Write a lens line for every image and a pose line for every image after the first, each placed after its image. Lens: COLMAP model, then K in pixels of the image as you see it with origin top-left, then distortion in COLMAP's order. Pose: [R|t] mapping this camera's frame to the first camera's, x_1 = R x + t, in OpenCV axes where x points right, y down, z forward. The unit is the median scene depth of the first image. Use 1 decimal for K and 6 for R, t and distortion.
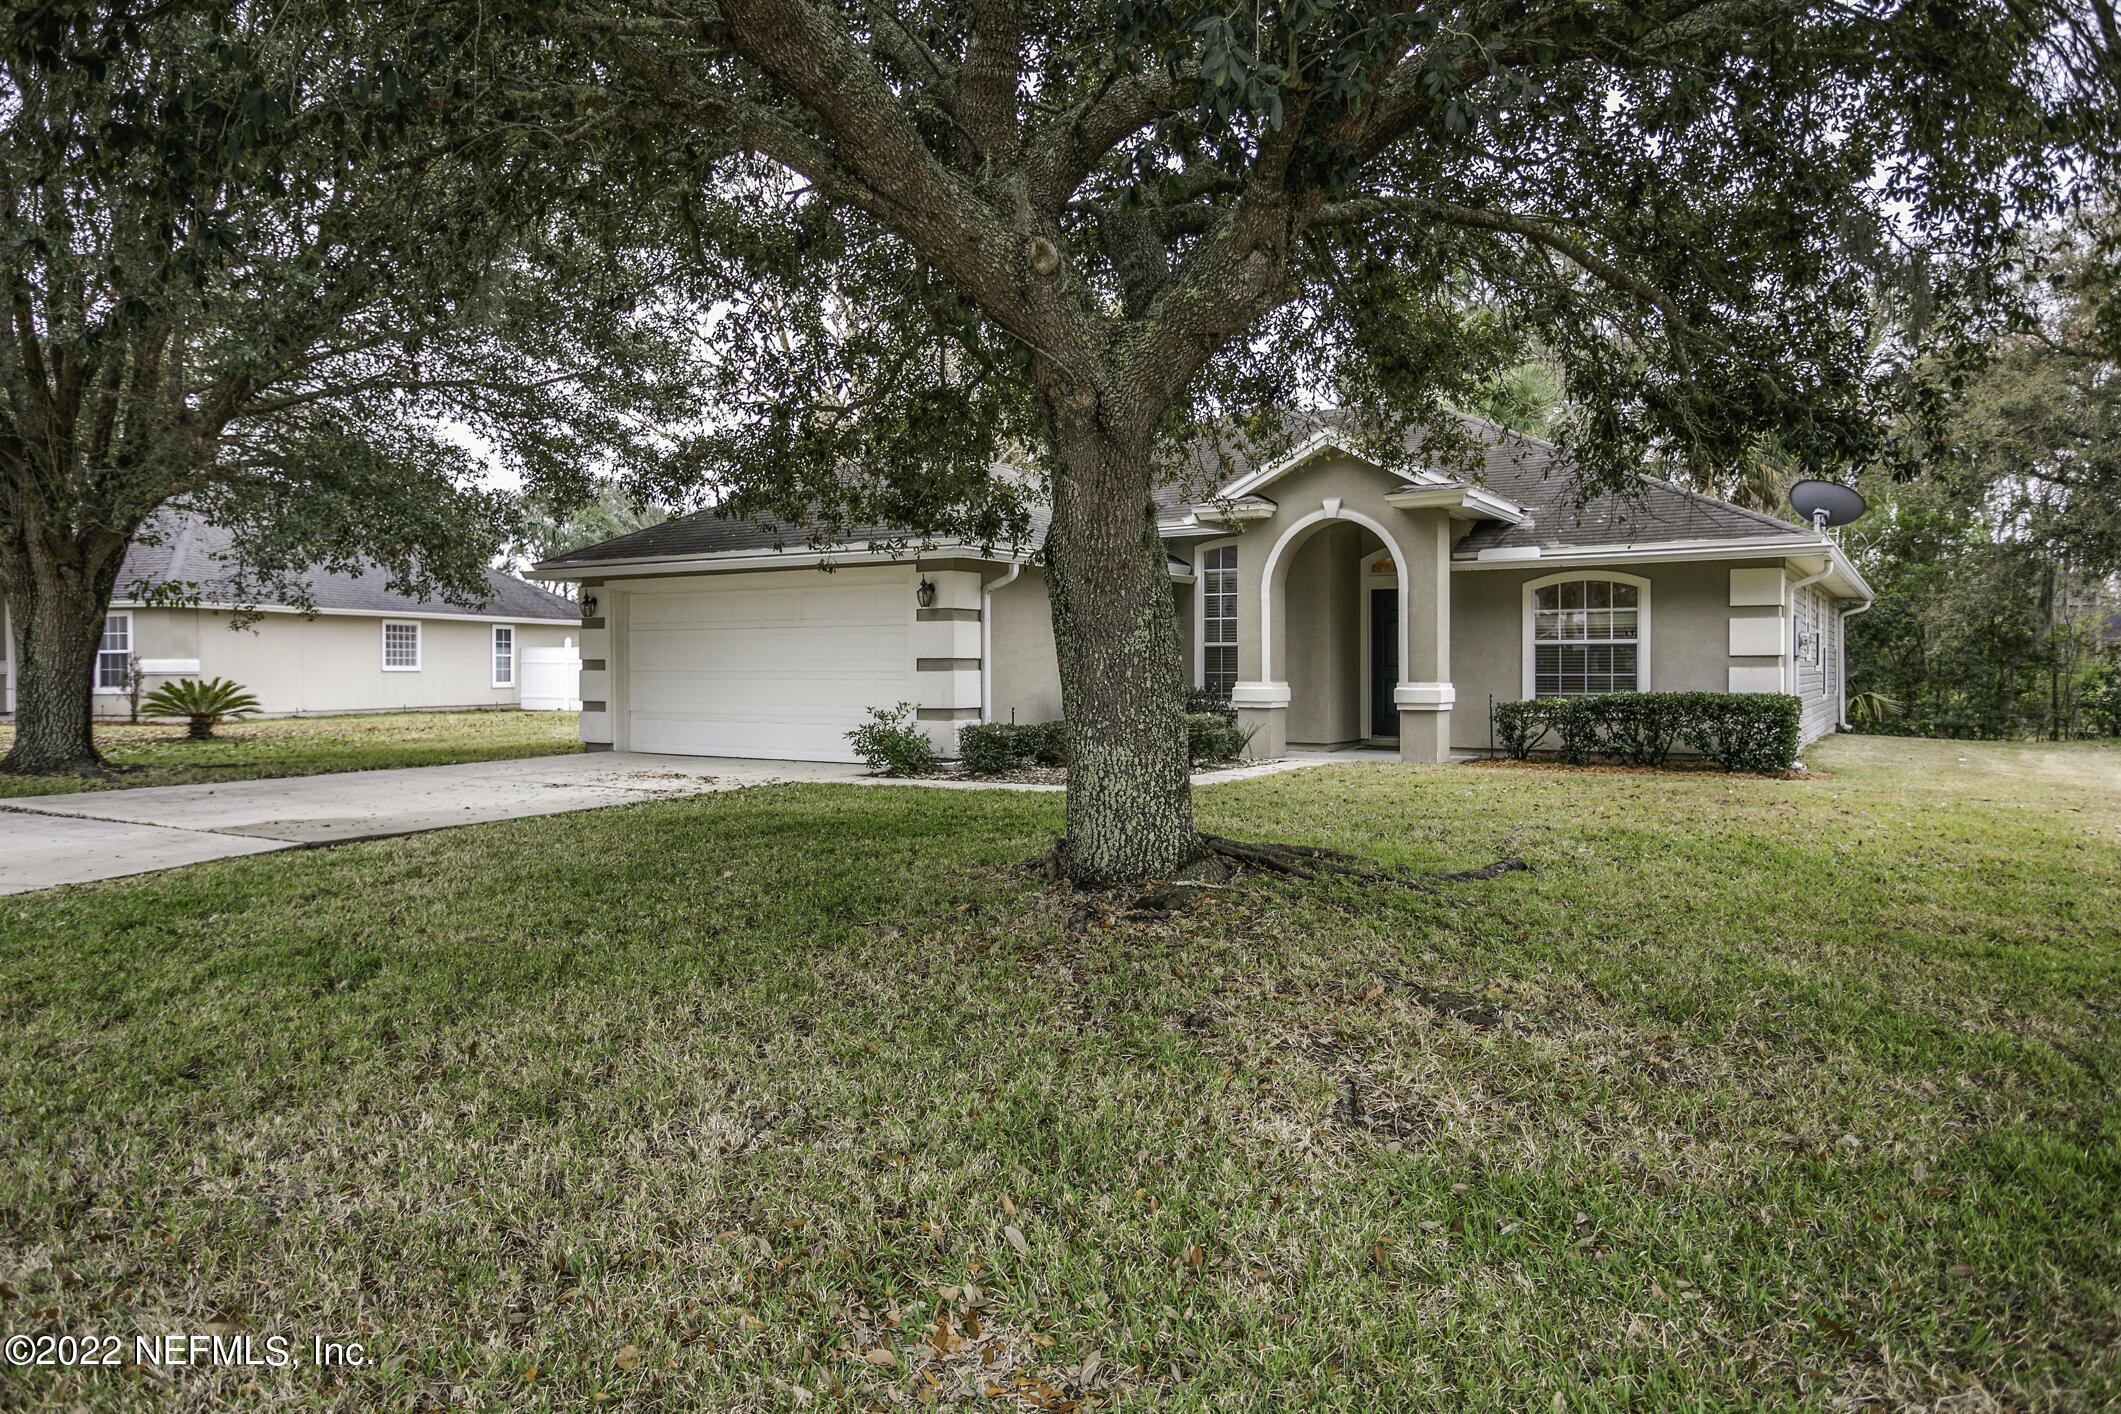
lens RADIAL K [[1325.6, 0, 1047.2], [0, 1325.6, 698.3], [0, 0, 1]] dist [0.017706, 0.000146]
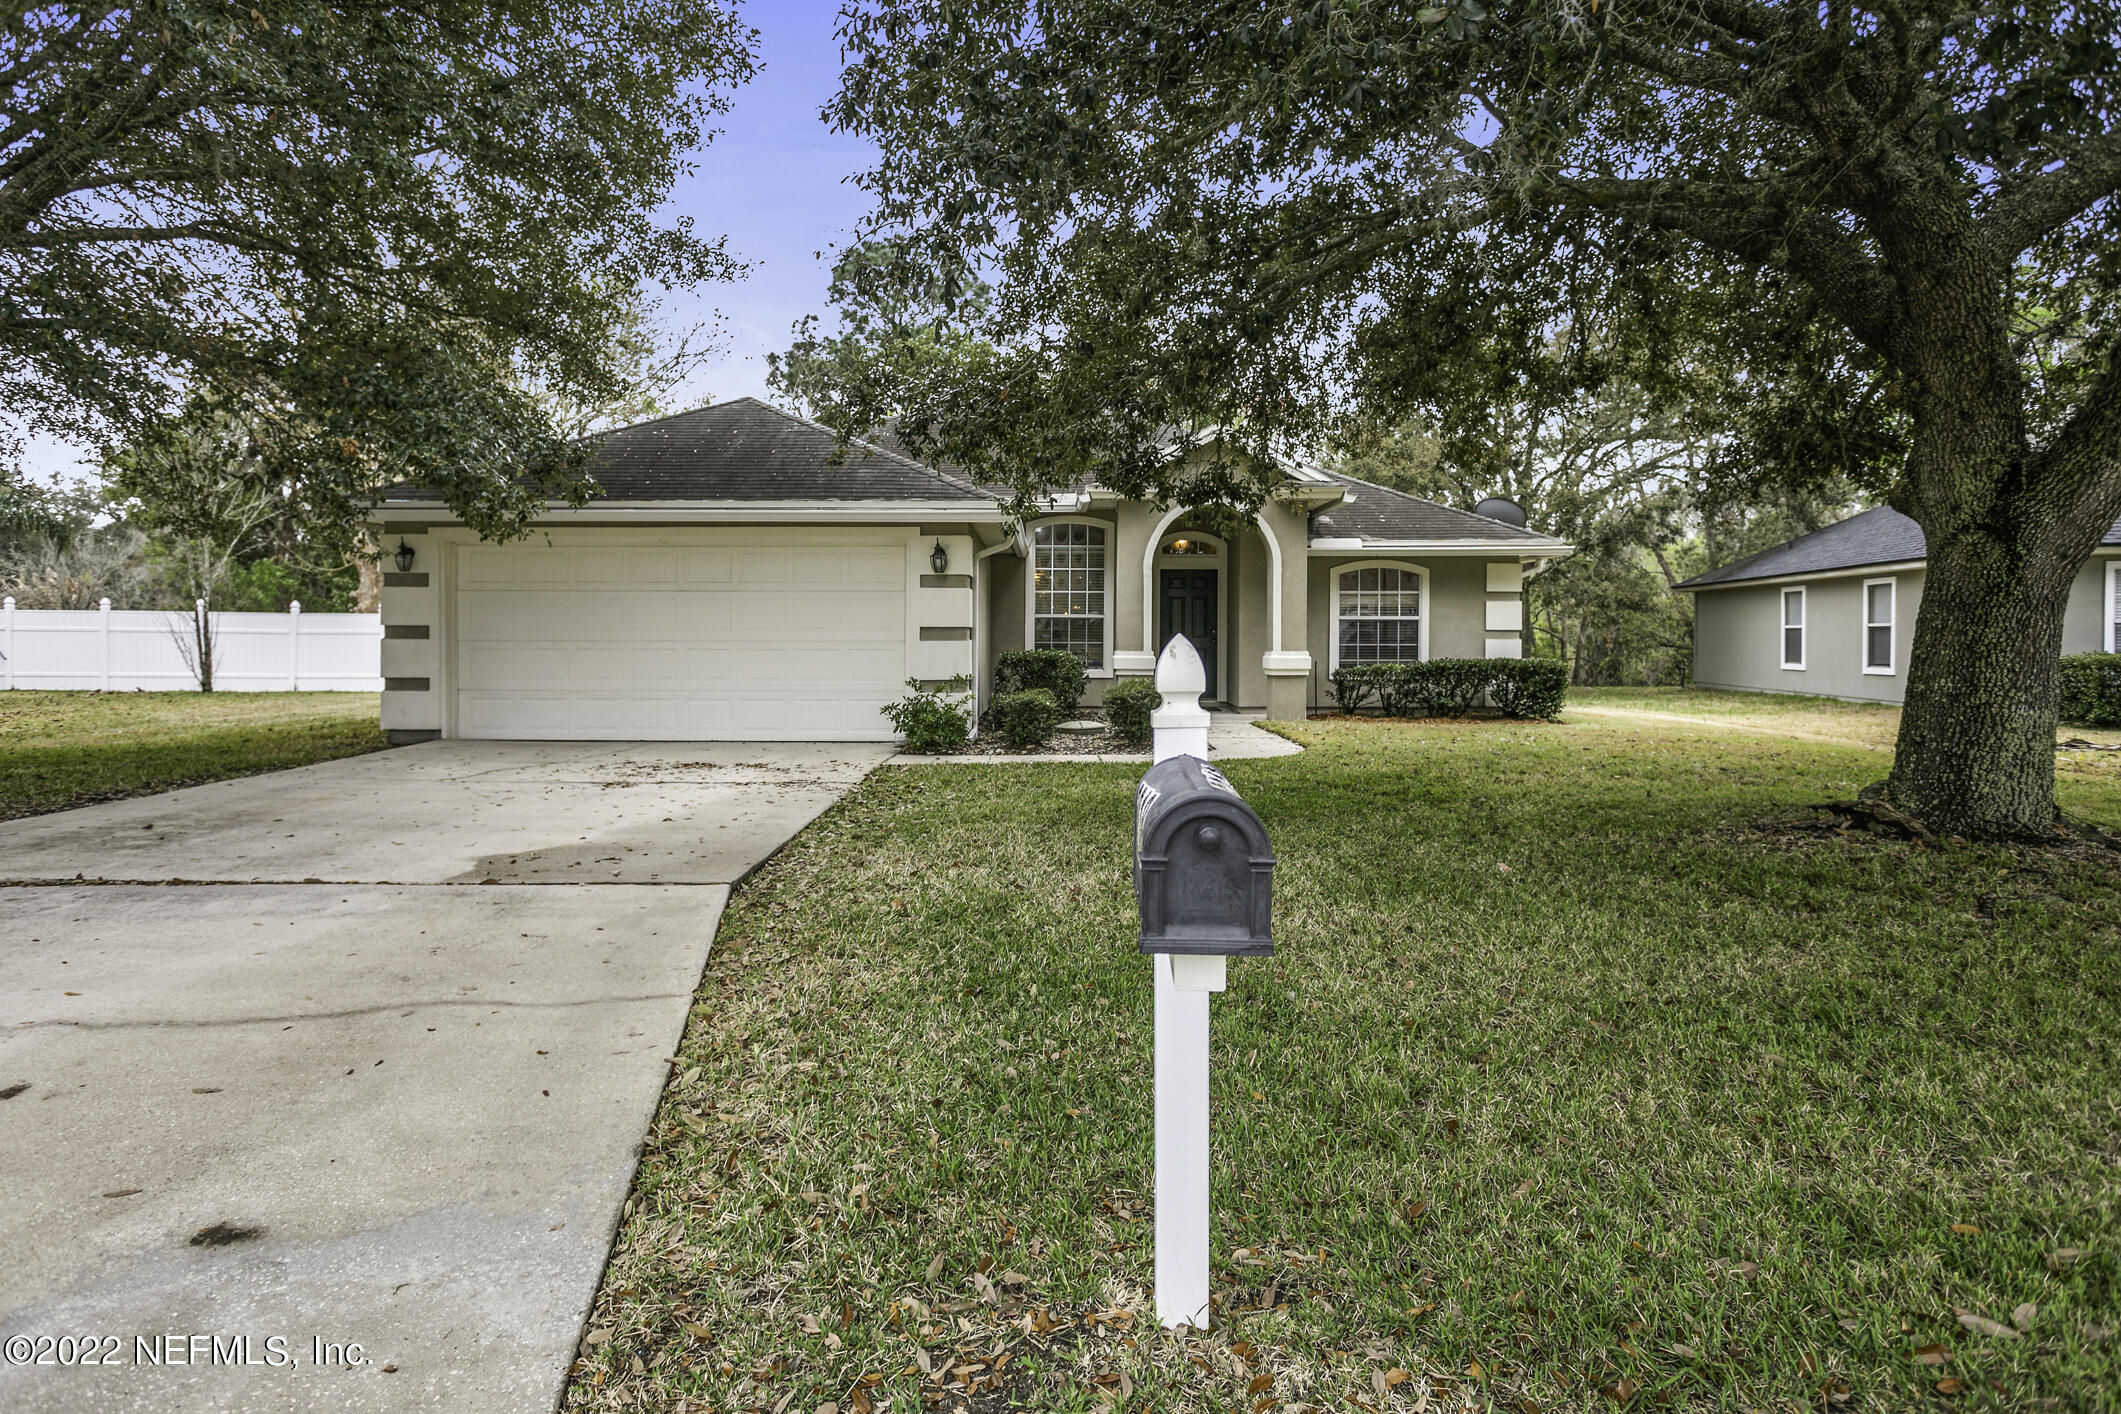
lens RADIAL K [[1186.5, 0, 1043.8], [0, 1186.5, 661.4], [0, 0, 1]] dist [-0.004791, -0.002237]
pose [[0.855107, -0.007453, 0.518398, -0.443553], [0.009477, 0.999954, -0.001256, -0.003759], [-0.518365, 0.005987, 0.855139, 0.229355]]
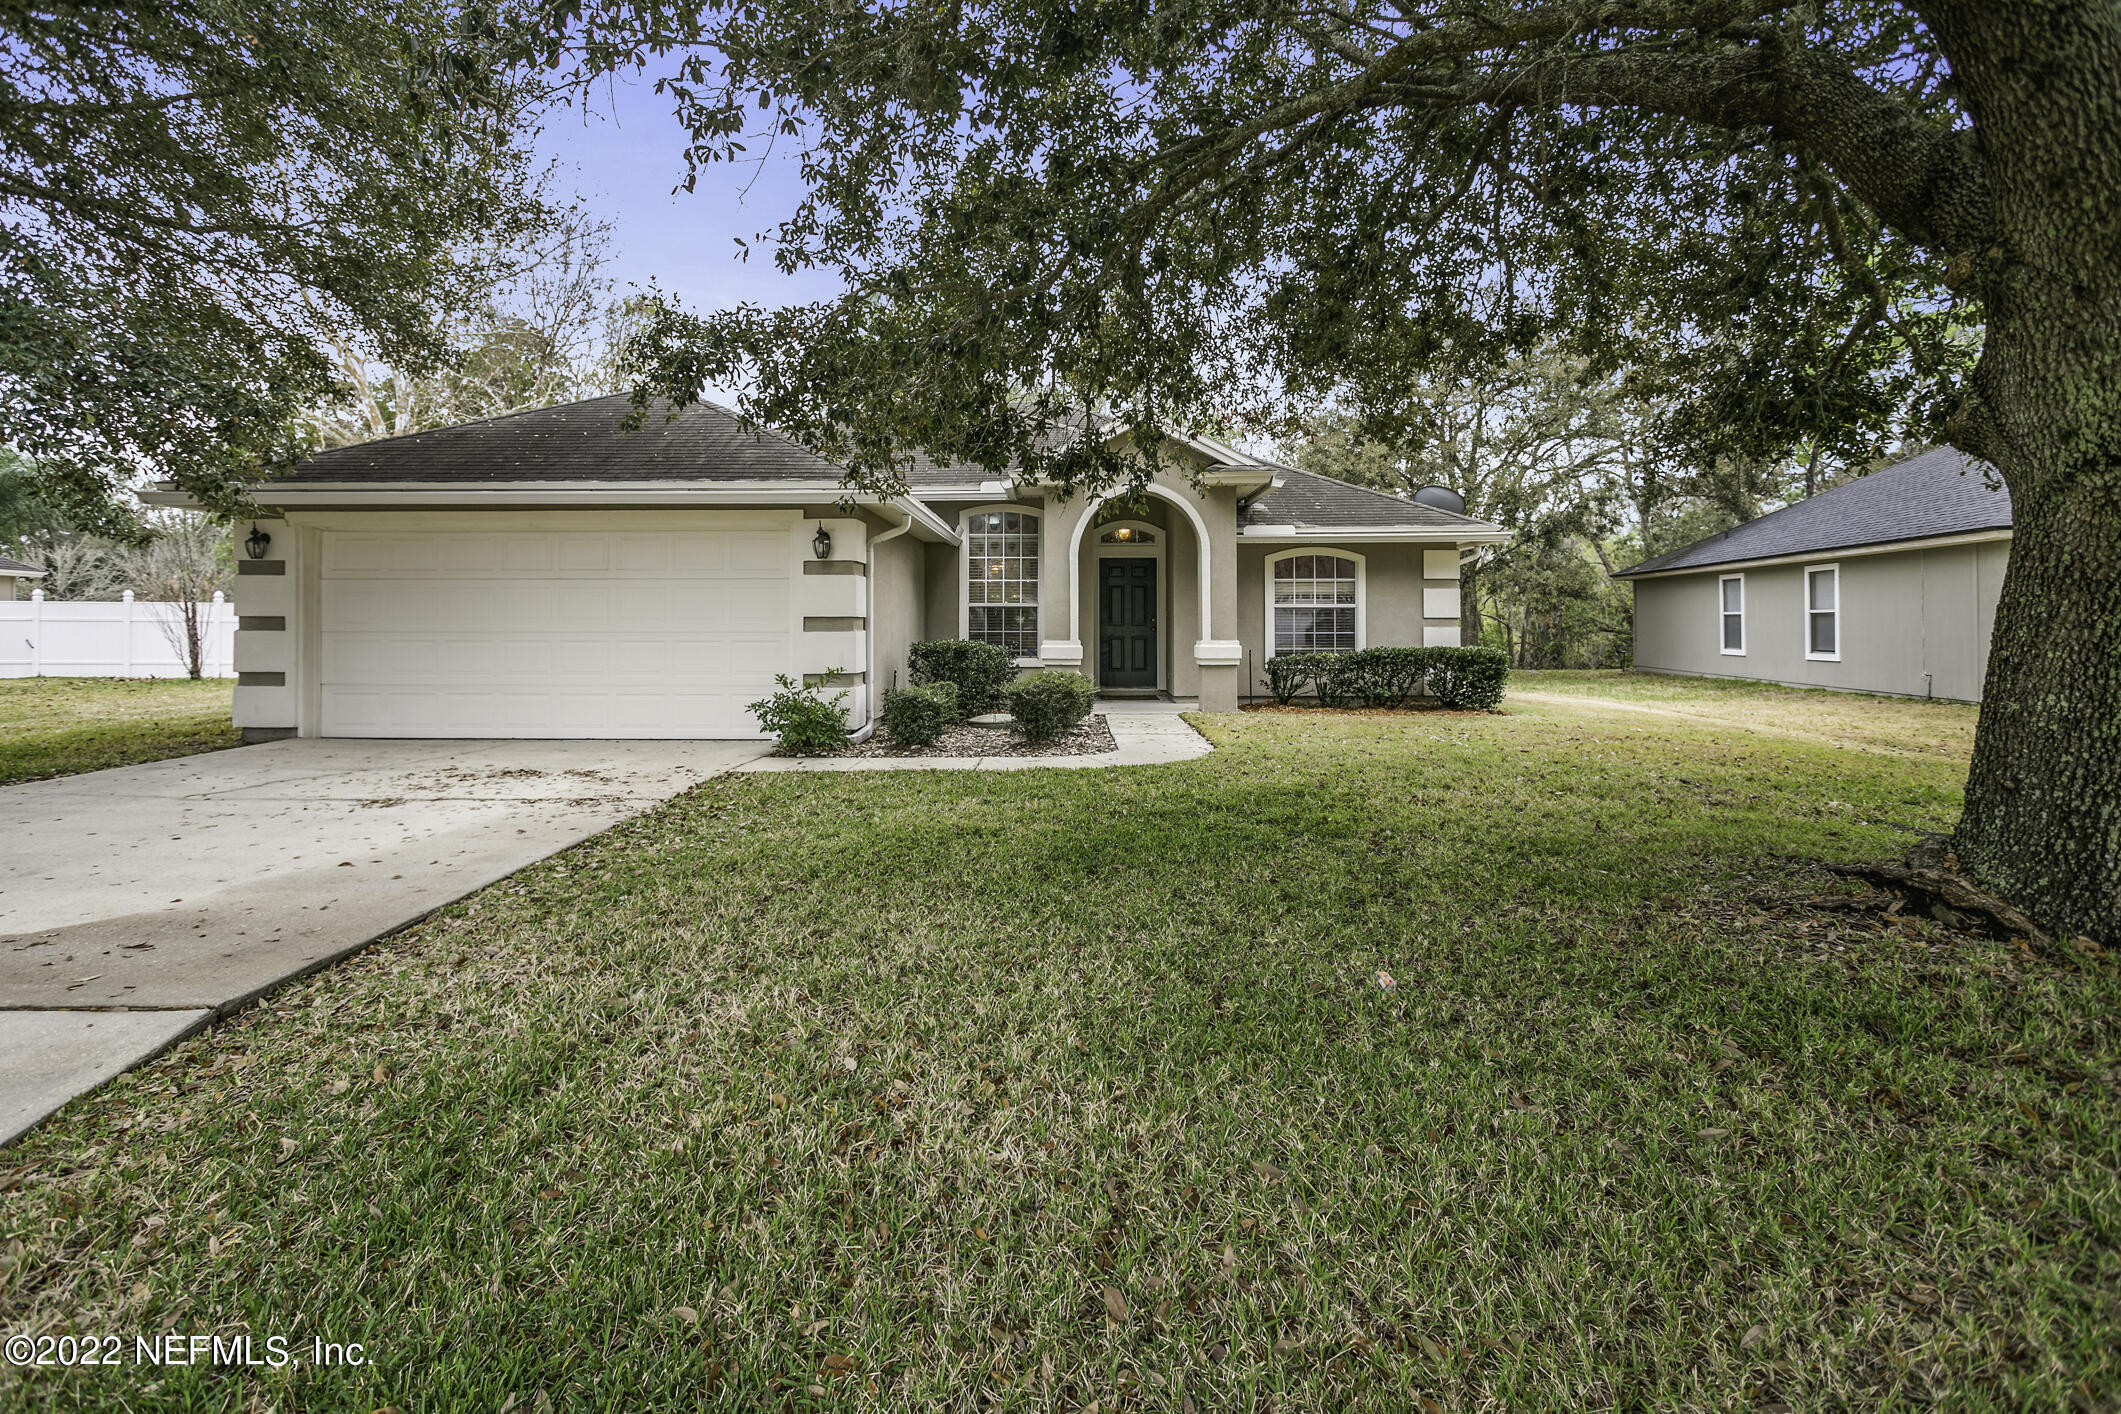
lens RADIAL K [[1031.6, 0, 1042.5], [0, 1031.6, 608.5], [0, 0, 1]] dist [-0.002071, 0.002067]
pose [[0.862904, 0.008424, 0.505298, -0.295923], [0.011422, 0.999281, -0.036165, -0.008737], [-0.505239, 0.036979, 0.862187, 0.322534]]
